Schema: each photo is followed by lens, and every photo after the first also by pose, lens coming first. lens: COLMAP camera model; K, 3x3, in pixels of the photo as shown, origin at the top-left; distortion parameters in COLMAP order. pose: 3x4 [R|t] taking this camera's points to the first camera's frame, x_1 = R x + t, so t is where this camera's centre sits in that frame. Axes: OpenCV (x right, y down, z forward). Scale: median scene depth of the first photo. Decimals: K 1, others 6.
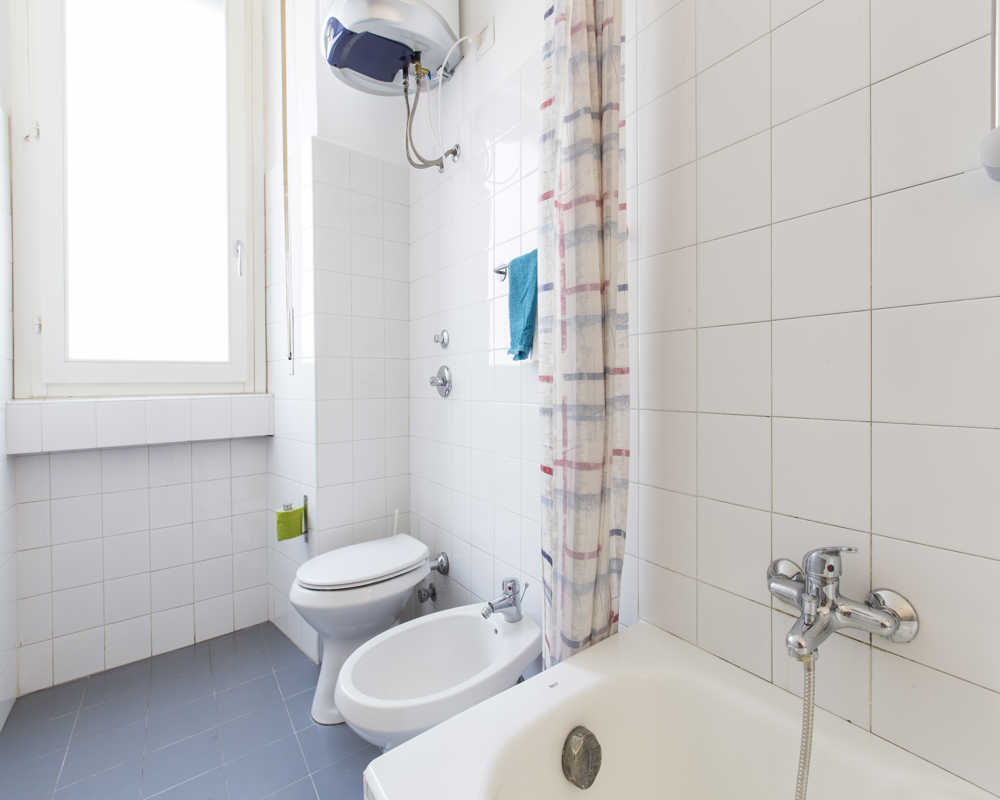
lens RADIAL K [[455.7, 0, 501.5], [0, 455.7, 379.0], [0, 0, 1]] dist [-0.000549, 0.000781]
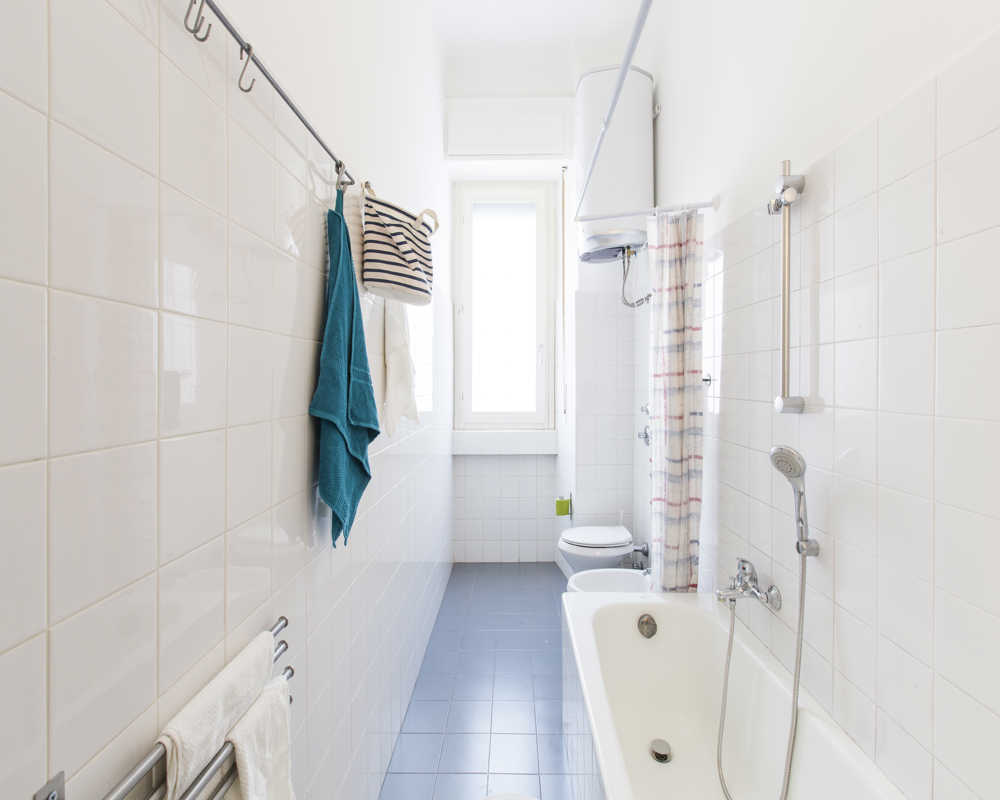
lens RADIAL K [[455.7, 0, 501.5], [0, 455.7, 379.0], [0, 0, 1]] dist [-0.000549, 0.000781]
pose [[0.795767, 0.010364, -0.605515, 0.466841], [-0.007450, 0.999945, 0.007323, -0.219196], [0.605558, -0.001316, 0.795800, -0.630684]]
